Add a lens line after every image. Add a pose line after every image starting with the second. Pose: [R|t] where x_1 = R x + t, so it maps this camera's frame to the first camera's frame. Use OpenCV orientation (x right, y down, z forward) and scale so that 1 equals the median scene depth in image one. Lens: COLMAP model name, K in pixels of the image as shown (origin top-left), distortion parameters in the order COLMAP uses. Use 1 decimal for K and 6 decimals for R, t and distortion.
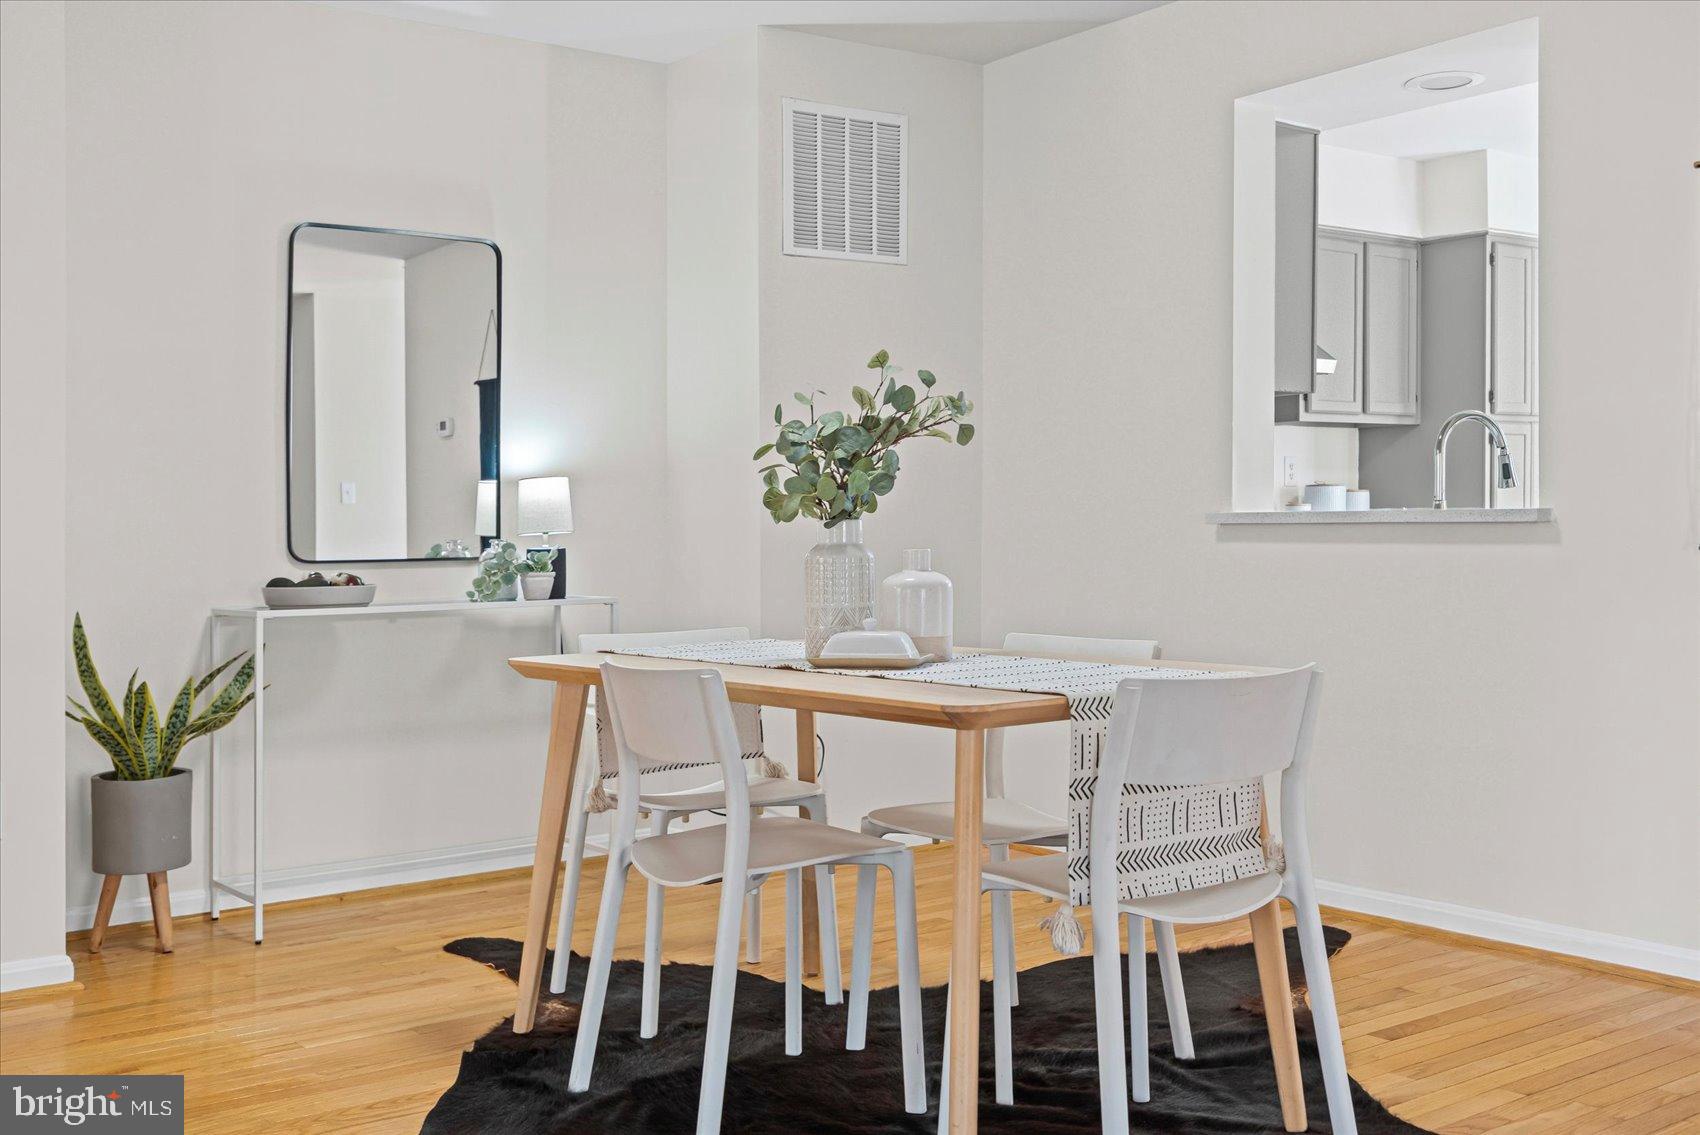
lens RADIAL K [[1819.7, 0, 850.8], [0, 1819.7, 528.5], [0, 0, 1]] dist [0.011587, -0.011000]
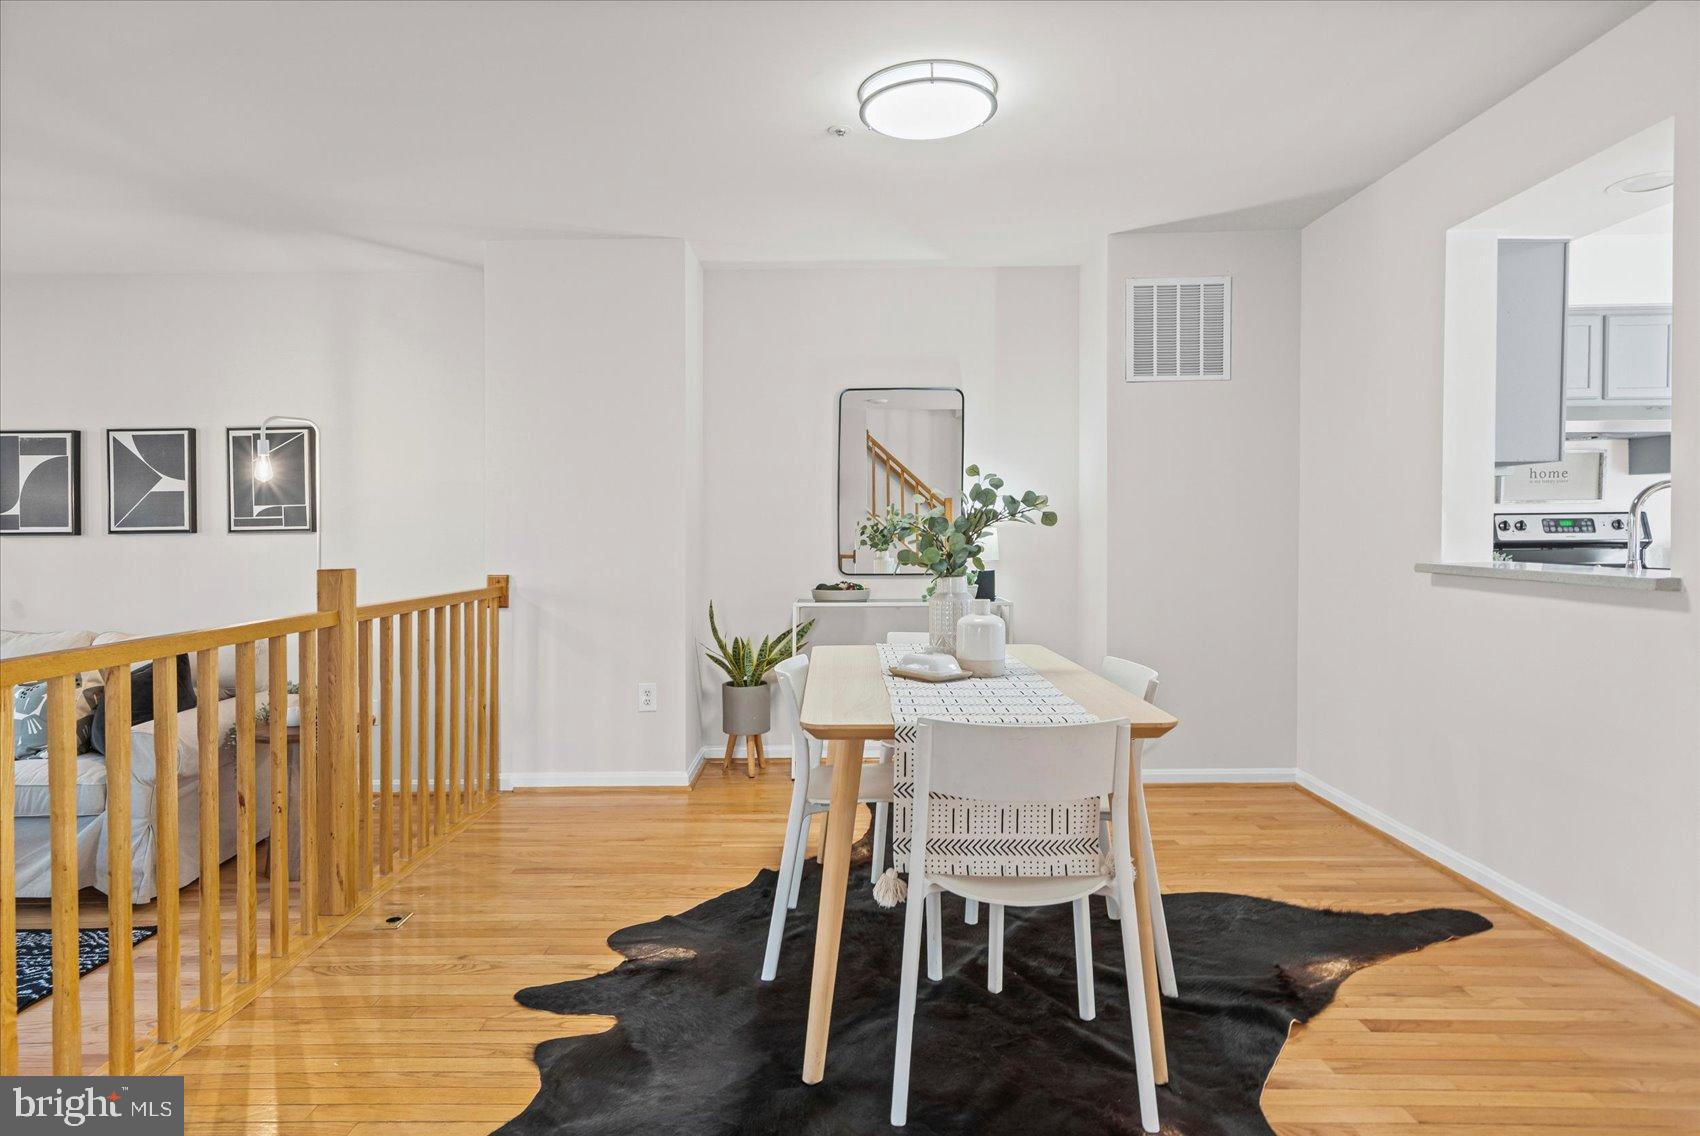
lens RADIAL K [[1018.2, 0, 848.0], [0, 1018.2, 521.7], [0, 0, 1]] dist [0.001381, 0.001861]
pose [[0.774508, 0.006184, -0.632534, 0.379297], [-0.002964, 0.999977, 0.006148, -0.045326], [0.632557, -0.002887, 0.774508, 0.228986]]
